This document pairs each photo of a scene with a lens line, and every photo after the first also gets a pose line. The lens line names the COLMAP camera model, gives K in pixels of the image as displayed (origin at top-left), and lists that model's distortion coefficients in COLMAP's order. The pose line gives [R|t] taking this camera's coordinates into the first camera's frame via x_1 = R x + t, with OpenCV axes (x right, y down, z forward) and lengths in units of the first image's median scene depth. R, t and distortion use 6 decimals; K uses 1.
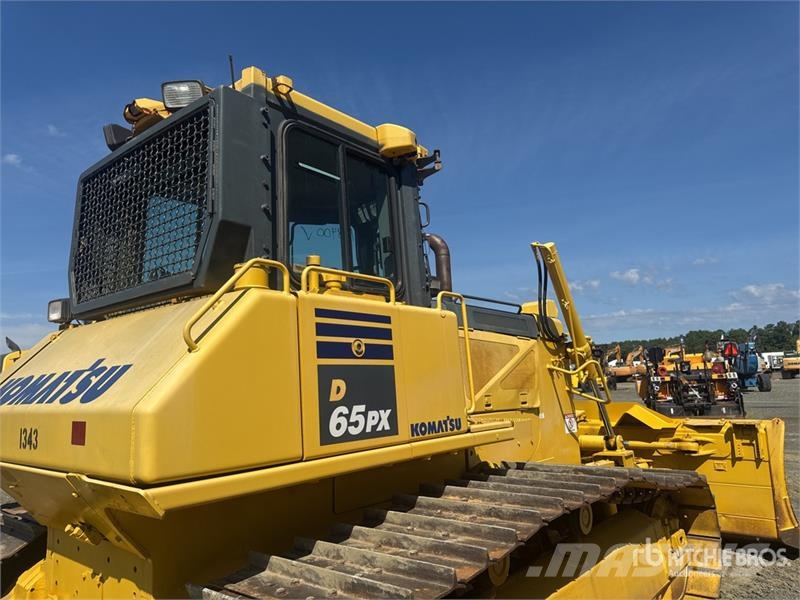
lens RADIAL K [[577.4, 0, 400.0], [0, 577.4, 300.0], [0, 0, 1]] dist [0.053727, -0.050710]
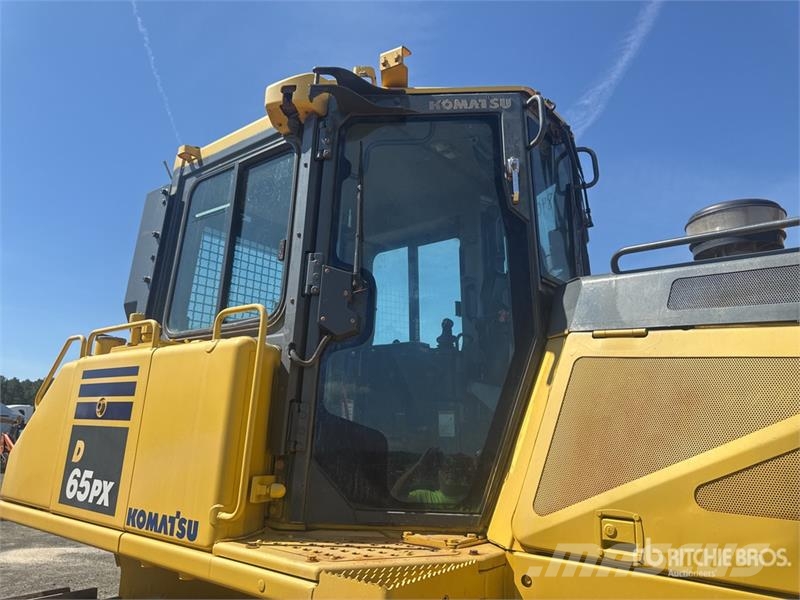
lens RADIAL K [[577.3, 0, 400.0], [0, 577.3, 300.0], [0, 0, 1]] dist [0.063065, -0.112202]
pose [[0.019438, -0.176741, -0.984065, 0.438686], [0.123083, 0.977188, -0.173074, 0.067043], [0.992206, -0.117758, 0.040748, 0.723771]]
